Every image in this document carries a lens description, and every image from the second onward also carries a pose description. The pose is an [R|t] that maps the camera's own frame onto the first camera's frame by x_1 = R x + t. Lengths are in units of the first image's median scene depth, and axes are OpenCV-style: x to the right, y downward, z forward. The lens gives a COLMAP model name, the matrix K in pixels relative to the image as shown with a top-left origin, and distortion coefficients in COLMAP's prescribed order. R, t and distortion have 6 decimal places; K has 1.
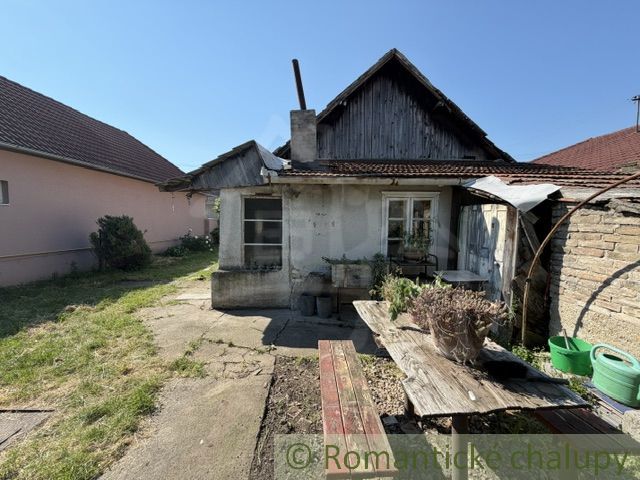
lens RADIAL K [[256.9, 0, 318.2], [0, 256.9, 240.4], [0, 0, 1]] dist [-0.003218, 0.001097]
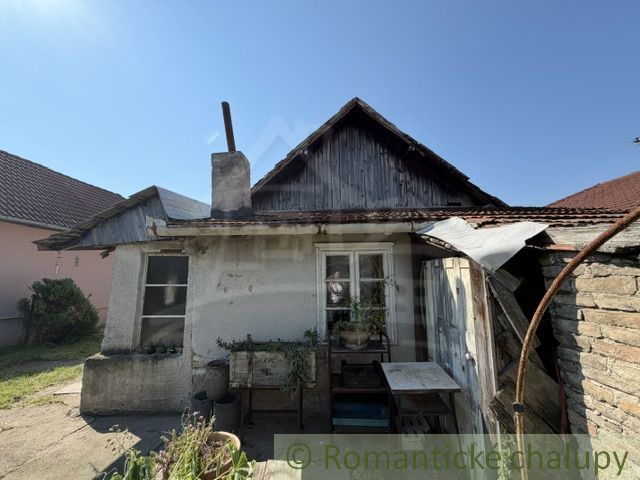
lens RADIAL K [[256.9, 0, 318.4], [0, 256.9, 240.2], [0, 0, 1]] dist [-0.003218, 0.001097]
pose [[0.998412, -0.024735, -0.050607, 0.303482], [0.013185, 0.976091, -0.216960, -0.038524], [0.054764, 0.215948, 0.974868, 0.274095]]
